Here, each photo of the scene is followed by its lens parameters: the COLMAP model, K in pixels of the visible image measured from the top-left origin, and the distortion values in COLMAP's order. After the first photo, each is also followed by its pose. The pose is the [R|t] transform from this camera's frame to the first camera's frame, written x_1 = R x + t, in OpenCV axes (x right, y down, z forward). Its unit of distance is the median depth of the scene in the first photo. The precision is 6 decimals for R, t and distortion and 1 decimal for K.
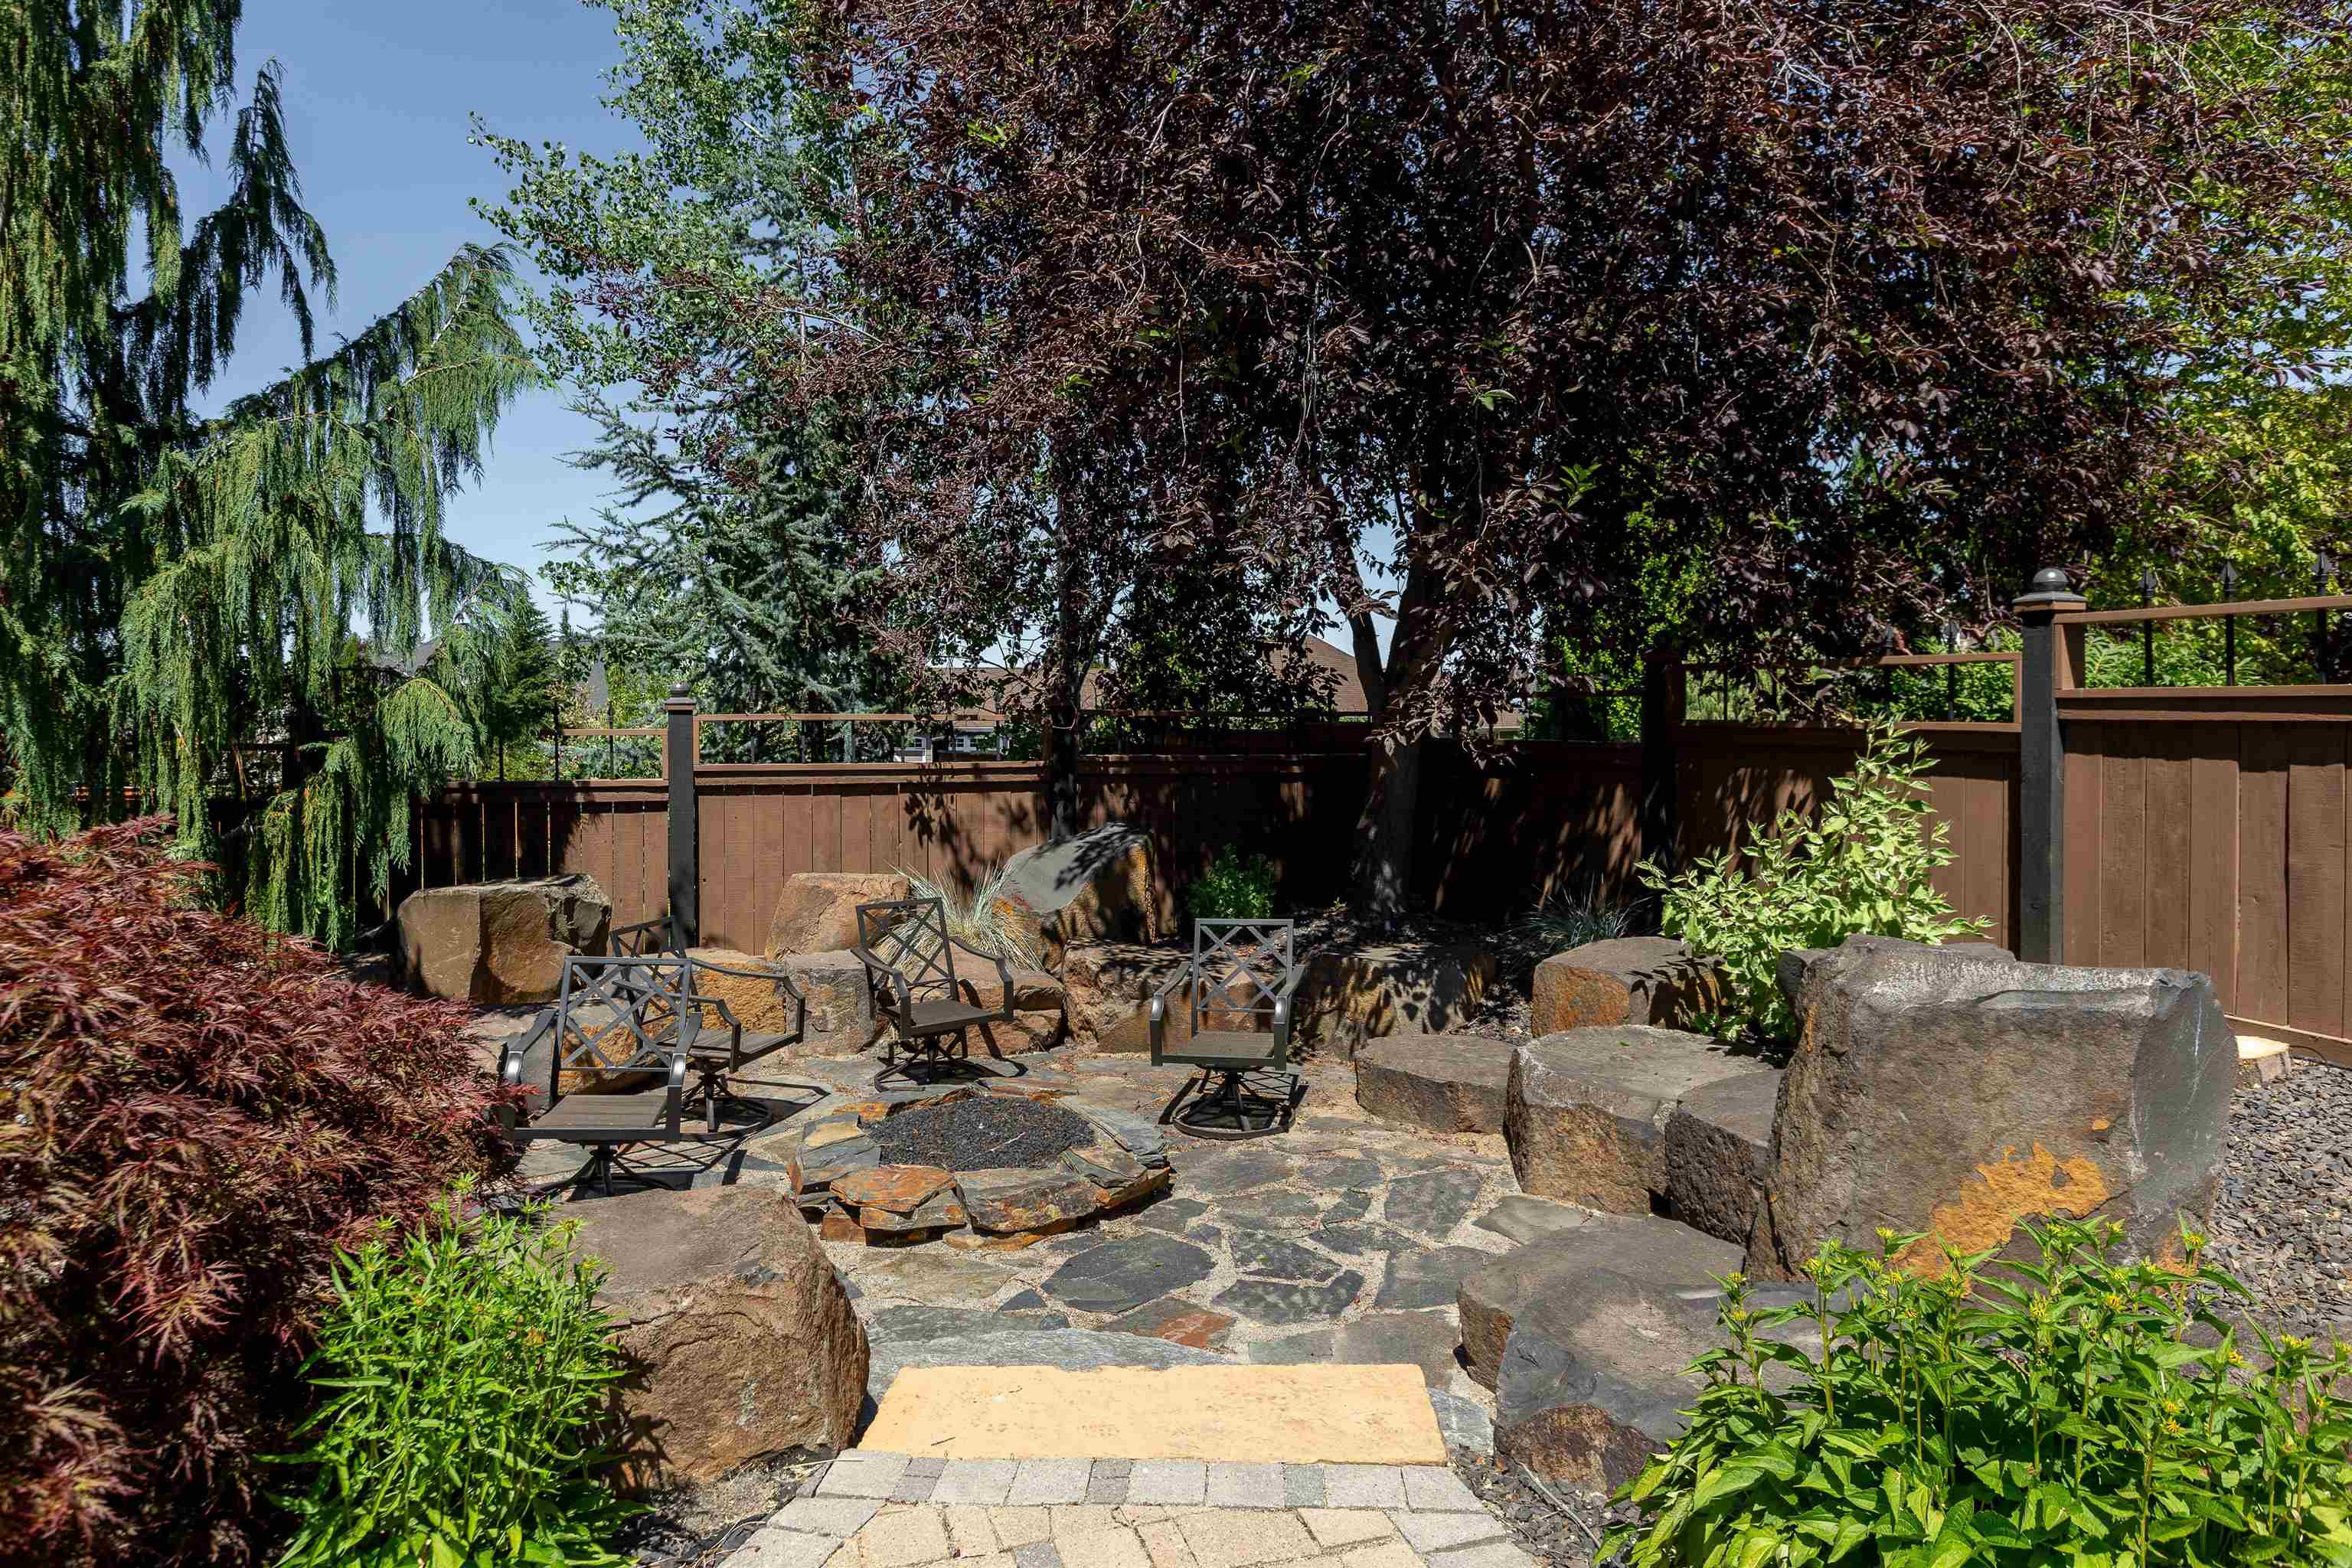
lens RADIAL K [[1424.8, 0, 1172.8], [0, 1424.8, 691.1], [0, 0, 1]] dist [0.000125, 0.000215]
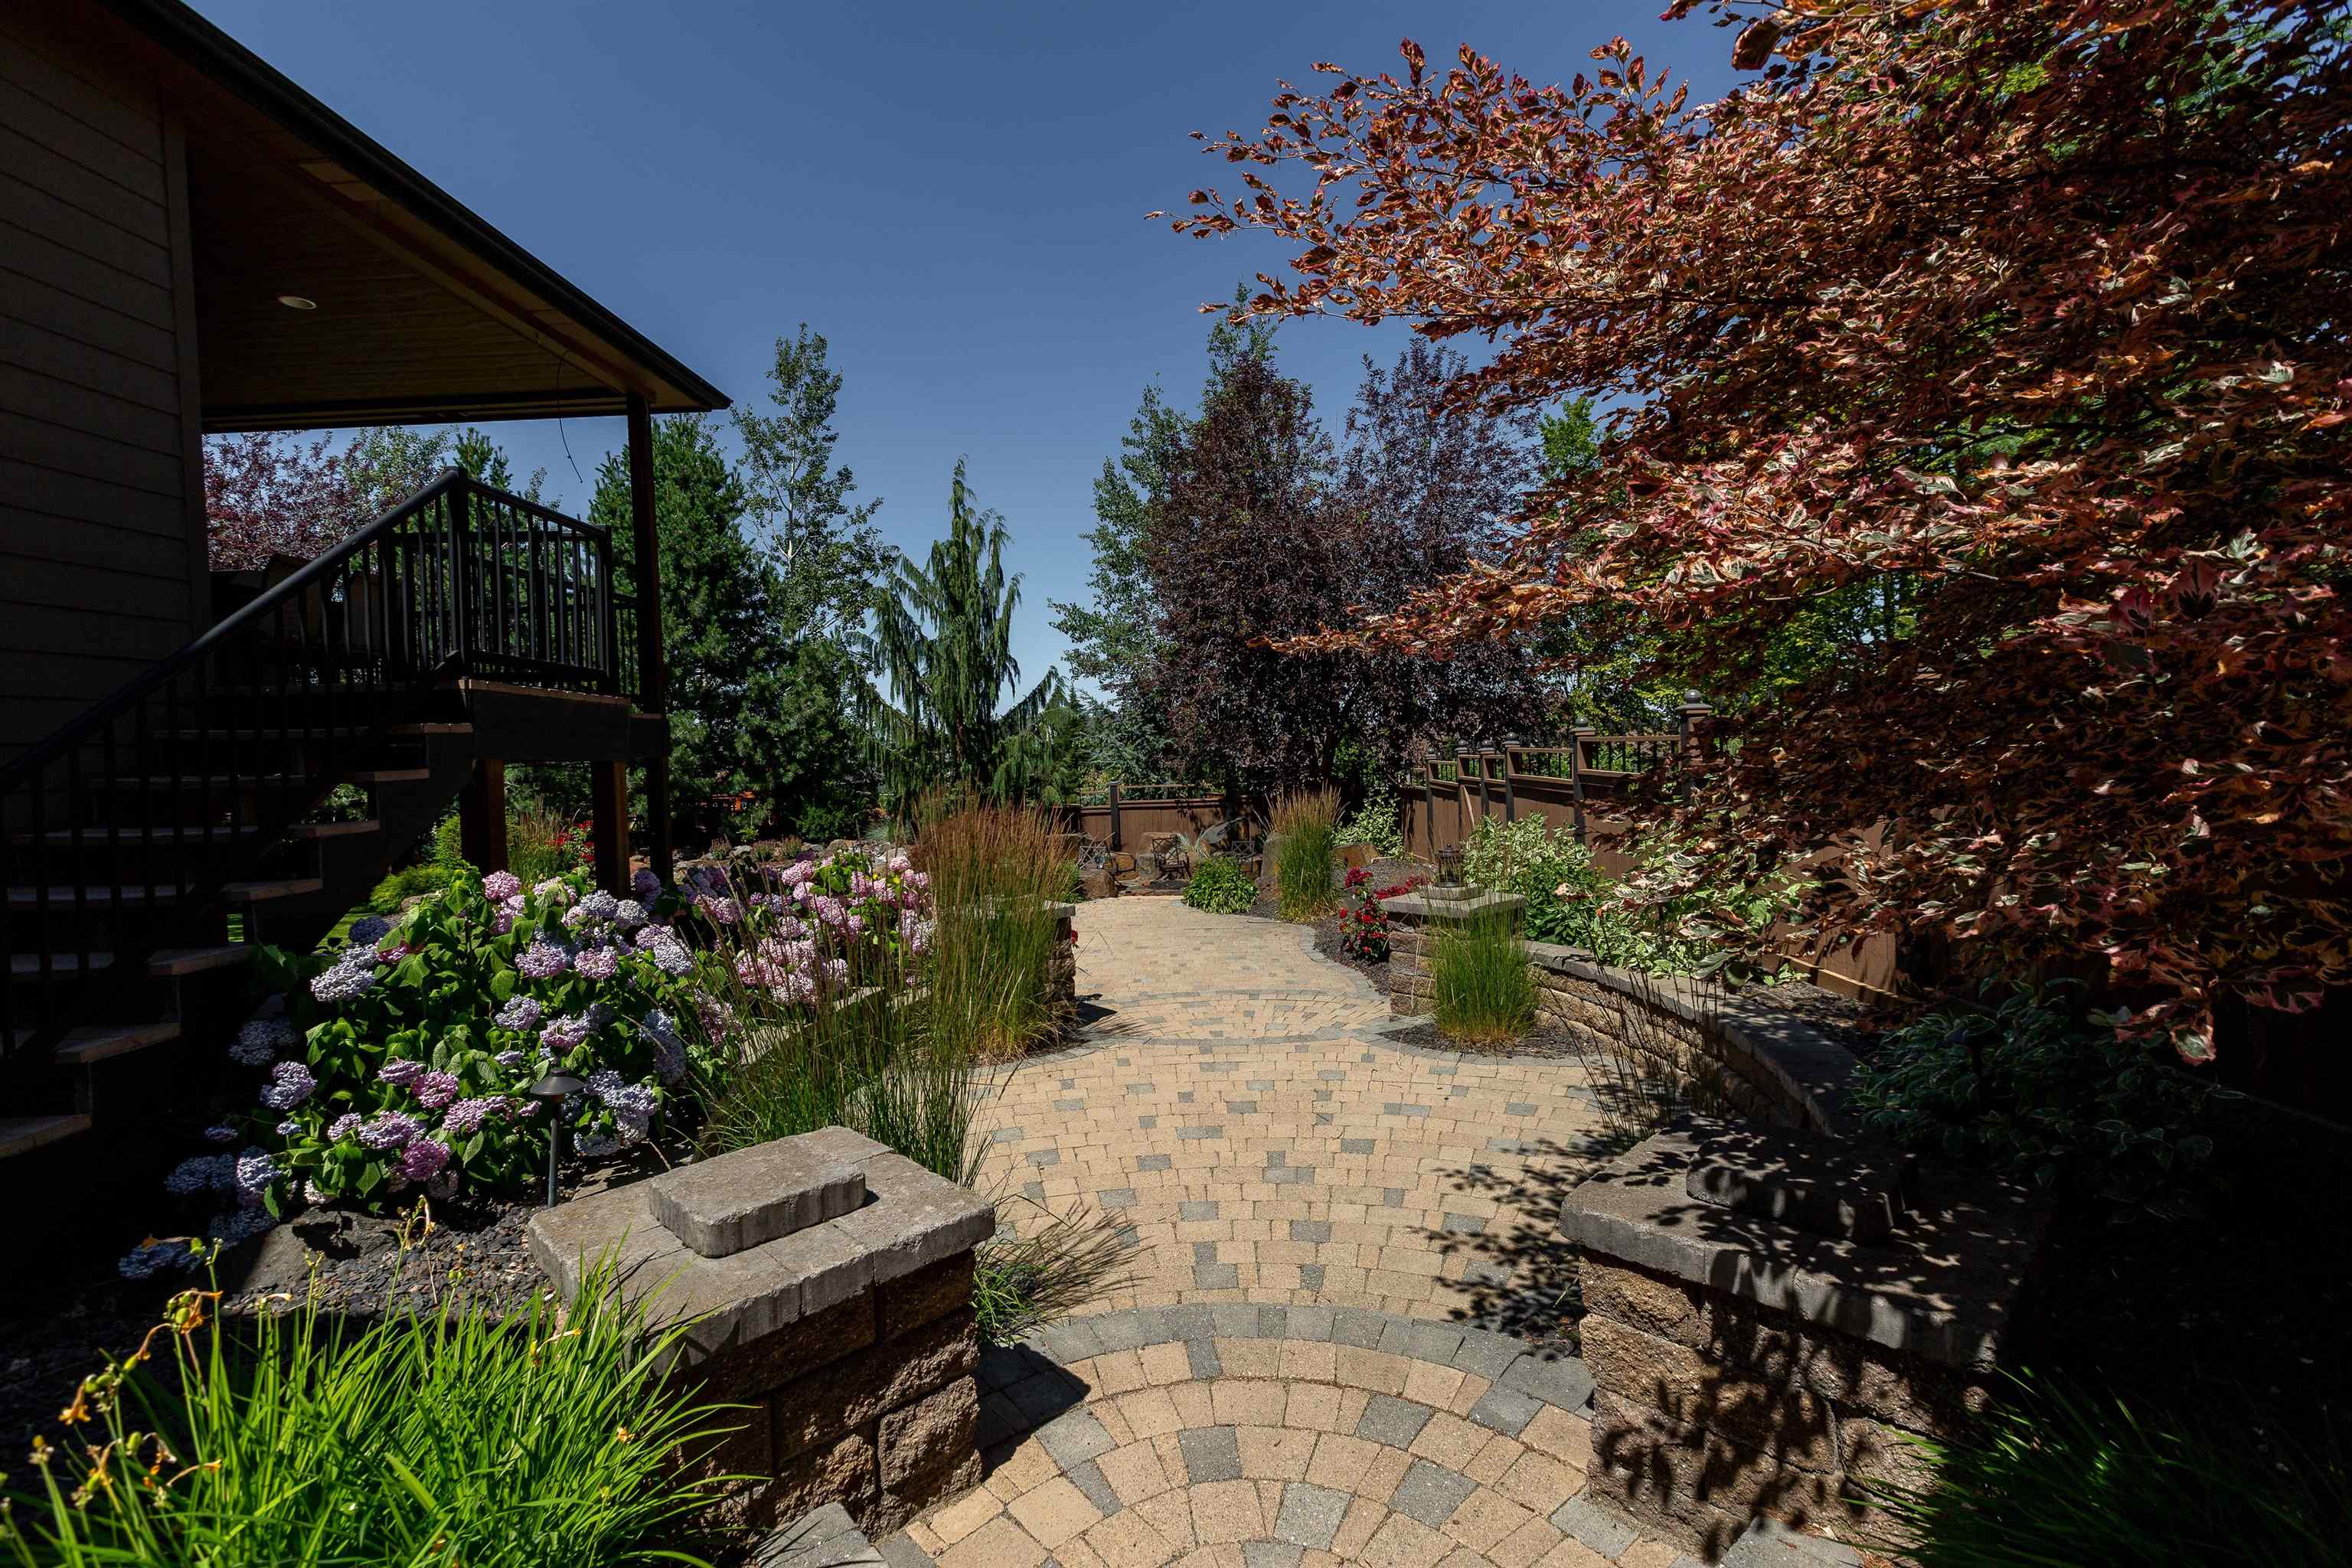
lens RADIAL K [[1058.2, 0, 1170.0], [0, 1058.2, 770.8], [0, 0, 1]] dist [0.000353, -0.000307]
pose [[0.939720, -0.028672, -0.340742, 0.735876], [0.041204, 0.998712, 0.029599, -0.104079], [0.339454, -0.041855, 0.939691, -1.516604]]
